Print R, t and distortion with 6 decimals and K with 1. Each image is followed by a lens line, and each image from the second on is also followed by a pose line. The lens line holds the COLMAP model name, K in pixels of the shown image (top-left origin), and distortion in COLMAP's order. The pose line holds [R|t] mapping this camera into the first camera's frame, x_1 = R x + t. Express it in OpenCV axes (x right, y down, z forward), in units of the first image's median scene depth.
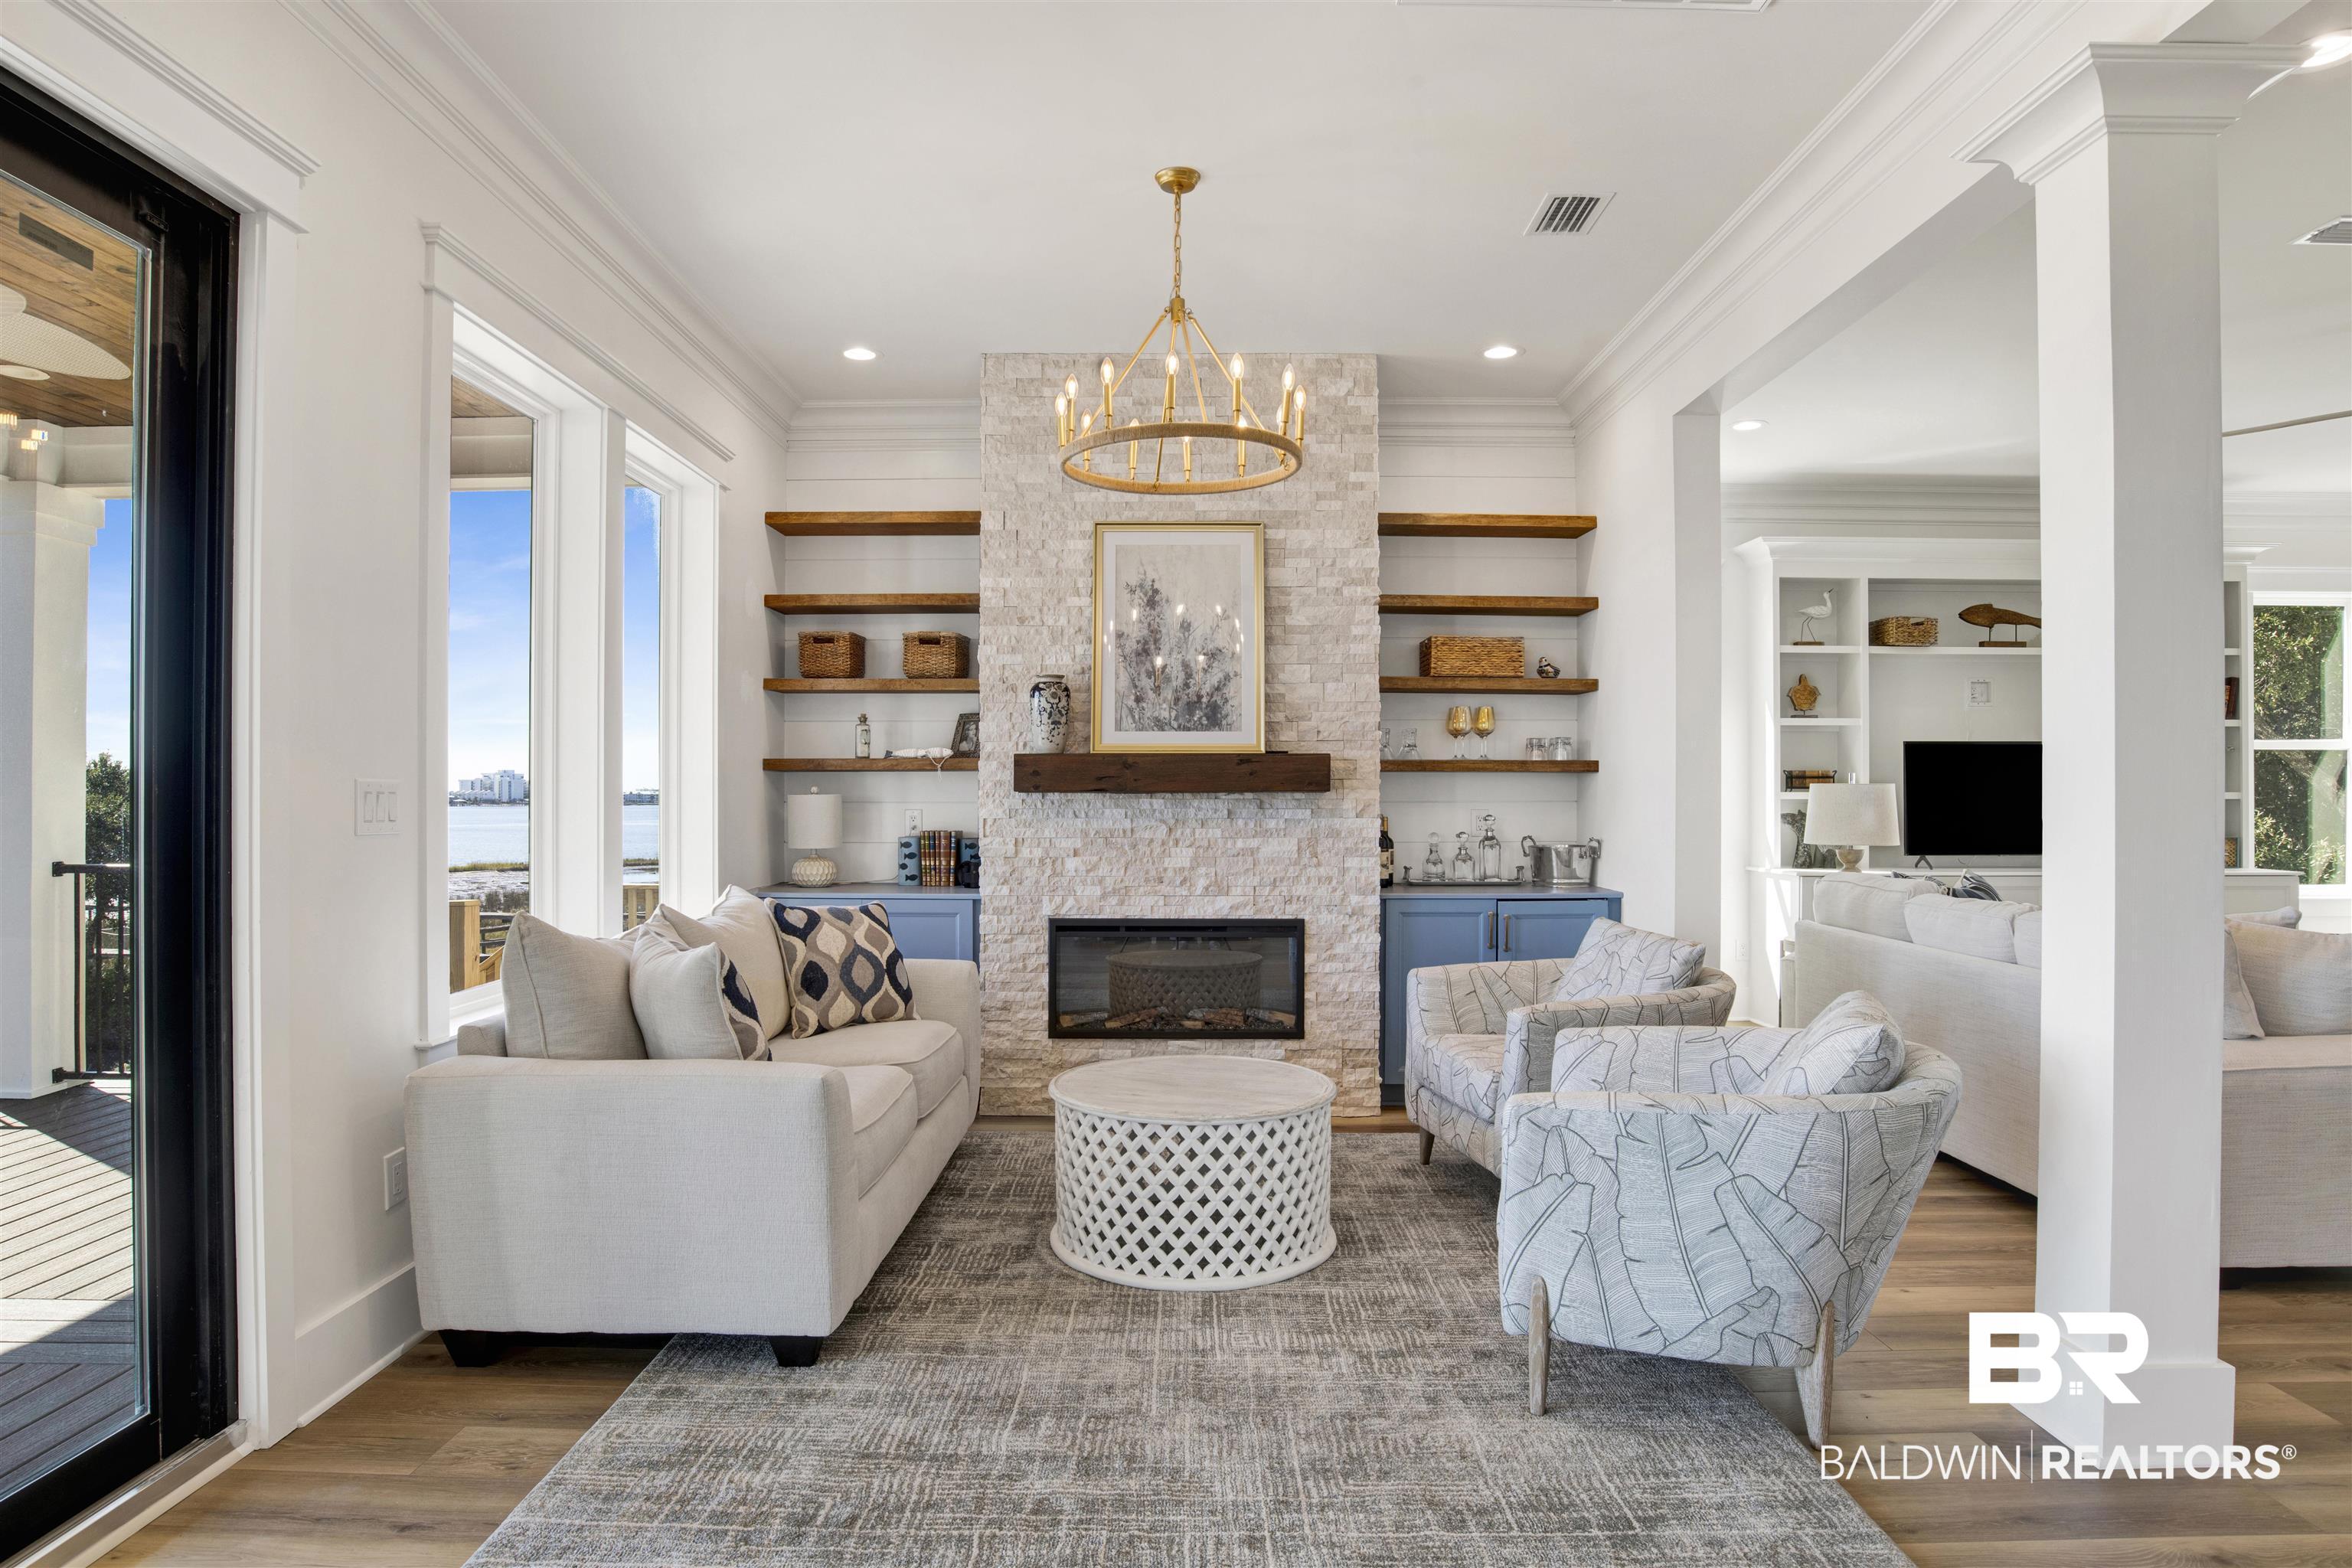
lens RADIAL K [[1352.6, 0, 1218.5], [0, 1352.6, 797.9], [0, 0, 1]] dist [-0.064770, 0.021527]
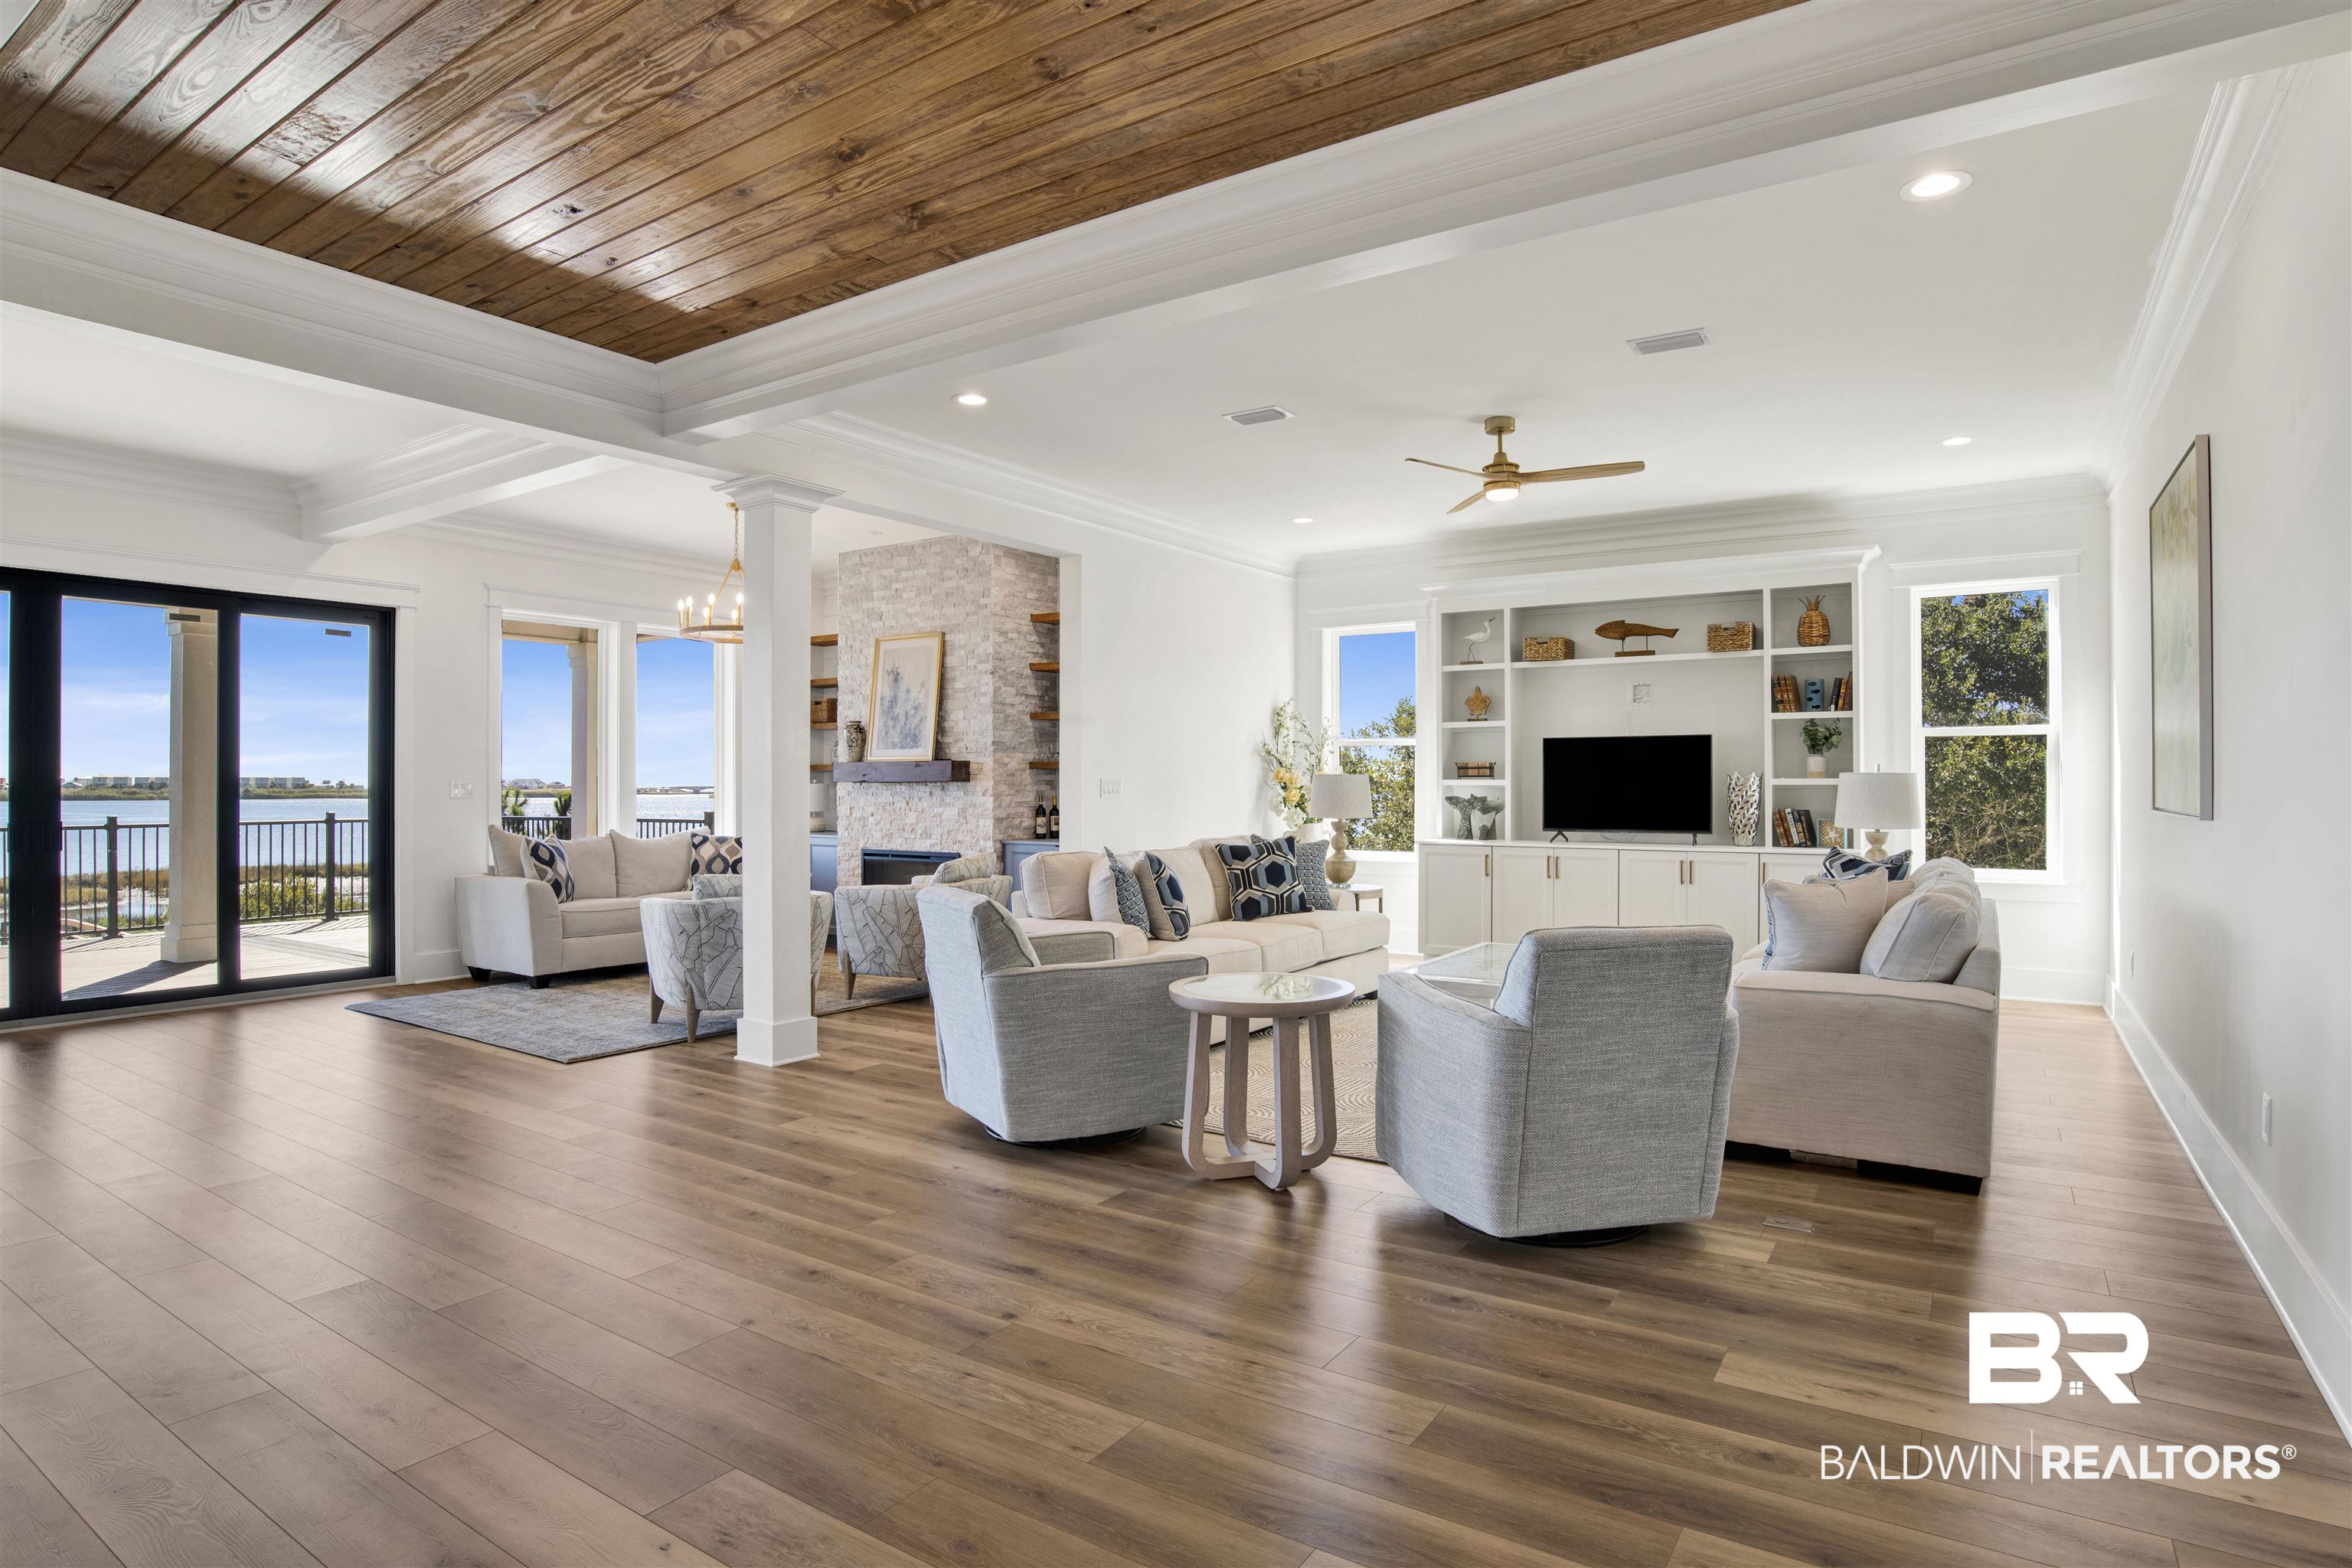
lens RADIAL K [[1236.7, 0, 1180.9], [0, 1236.7, 783.2], [0, 0, 1]] dist [-0.072145, 0.023256]
pose [[0.825538, -0.002846, -0.564339, 1.228106], [0.002708, 0.999996, -0.001082, 0.000353], [0.564339, -0.000635, 0.825543, -0.180054]]
